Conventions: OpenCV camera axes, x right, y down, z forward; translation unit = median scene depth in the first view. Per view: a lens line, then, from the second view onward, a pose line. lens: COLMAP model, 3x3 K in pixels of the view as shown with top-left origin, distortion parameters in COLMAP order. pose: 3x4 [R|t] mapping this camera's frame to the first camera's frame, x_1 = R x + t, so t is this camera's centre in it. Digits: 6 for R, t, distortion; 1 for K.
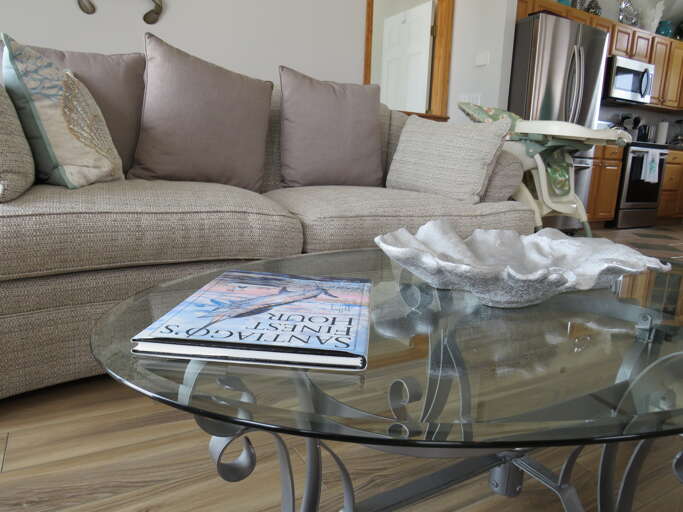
lens RADIAL K [[498.8, 0, 341.5], [0, 498.8, 256.0], [0, 0, 1]] dist [-0.006272, -0.009048]
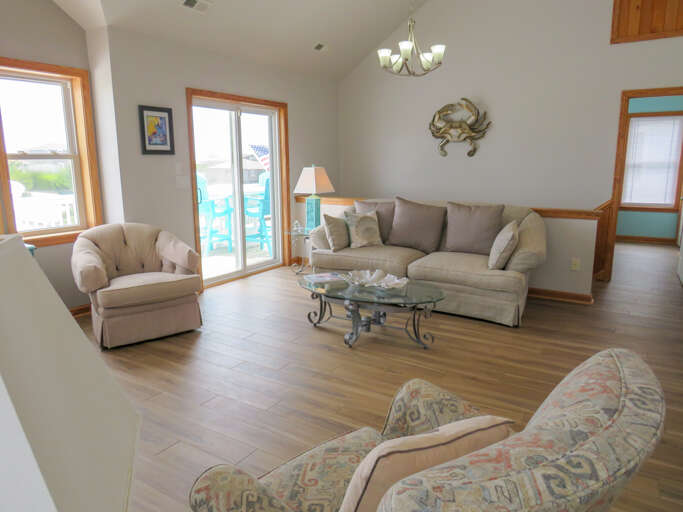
lens RADIAL K [[498.8, 0, 341.5], [0, 498.8, 256.0], [0, 0, 1]] dist [-0.006272, -0.009048]
pose [[0.498489, 0.117773, -0.858859, 1.992249], [-0.137774, 0.988900, 0.055640, -0.218908], [0.855878, 0.090593, 0.509182, -0.725195]]
